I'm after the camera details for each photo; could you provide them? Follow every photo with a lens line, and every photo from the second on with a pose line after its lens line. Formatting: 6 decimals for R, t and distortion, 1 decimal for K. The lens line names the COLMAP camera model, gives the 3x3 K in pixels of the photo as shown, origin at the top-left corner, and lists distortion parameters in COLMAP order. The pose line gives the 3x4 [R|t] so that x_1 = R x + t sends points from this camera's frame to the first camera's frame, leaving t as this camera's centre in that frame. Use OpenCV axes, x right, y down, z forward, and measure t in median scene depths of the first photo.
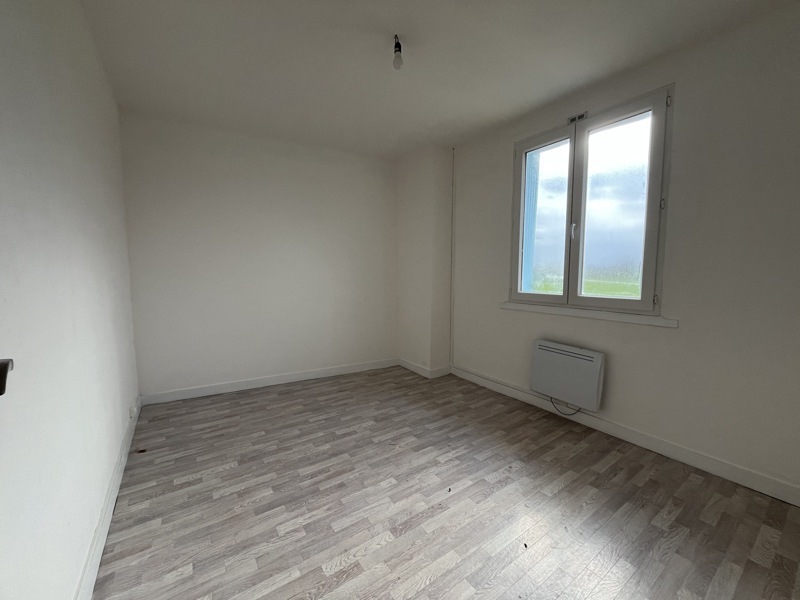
lens RADIAL K [[321.4, 0, 400.7], [0, 321.4, 301.1], [0, 0, 1]] dist [-0.001028, -0.000078]
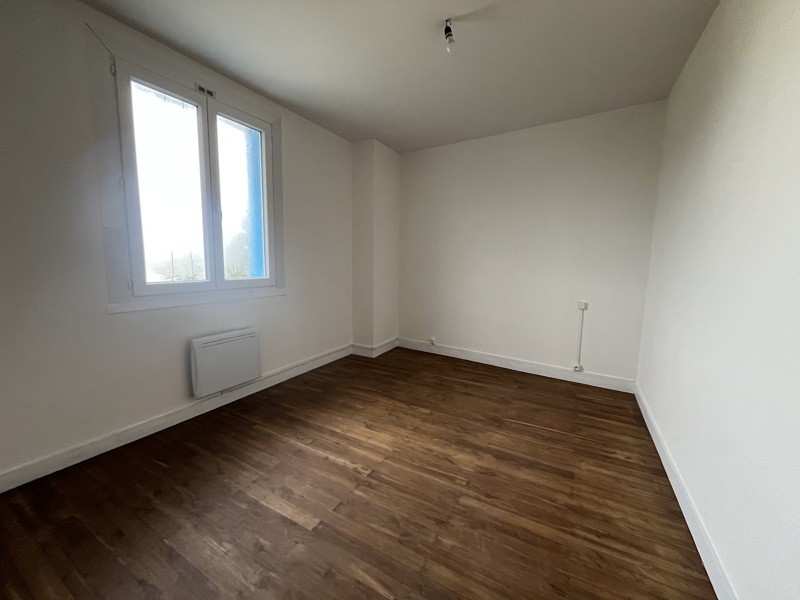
lens RADIAL K [[321.4, 0, 399.5], [0, 321.4, 299.7], [0, 0, 1]] dist [-0.001028, -0.000078]
pose [[-0.438970, -0.105860, 0.892244, -0.600524], [0.070573, 0.985905, 0.151693, -0.067827], [-0.895726, 0.129557, -0.425312, 0.961558]]
